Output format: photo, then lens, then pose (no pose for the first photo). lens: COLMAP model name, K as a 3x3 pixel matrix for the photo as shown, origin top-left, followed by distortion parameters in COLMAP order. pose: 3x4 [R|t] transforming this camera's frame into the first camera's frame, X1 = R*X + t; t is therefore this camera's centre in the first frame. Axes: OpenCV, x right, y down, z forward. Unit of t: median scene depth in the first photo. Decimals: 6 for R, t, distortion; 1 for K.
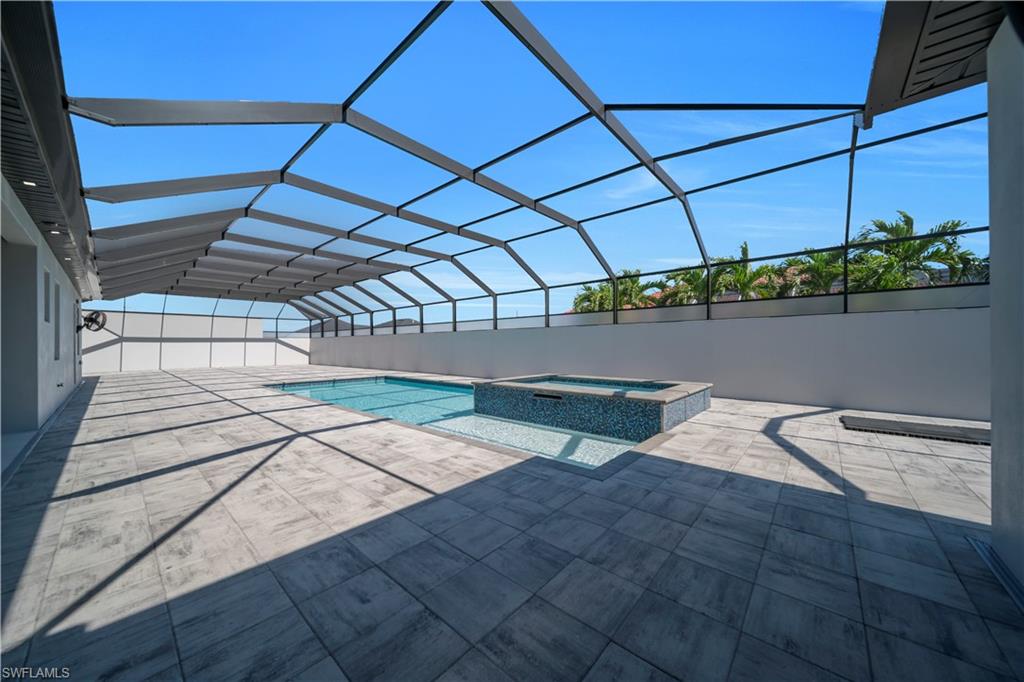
lens RADIAL K [[354.3, 0, 510.8], [0, 354.3, 346.5], [0, 0, 1]] dist [0.002956, -0.001591]
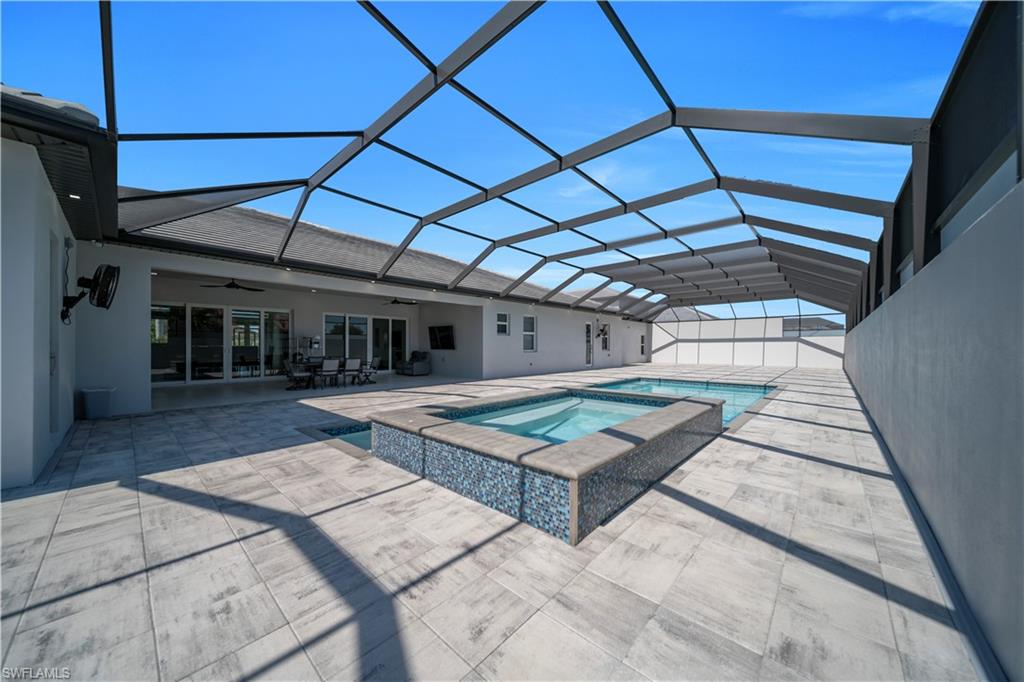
lens RADIAL K [[354.3, 0, 510.8], [0, 354.3, 346.5], [0, 0, 1]] dist [0.002956, -0.001591]
pose [[-0.018909, 0.003529, -0.999815, 1.590051], [-0.000596, 0.999994, 0.003541, -0.011328], [0.999821, 0.000663, -0.018907, 1.715010]]
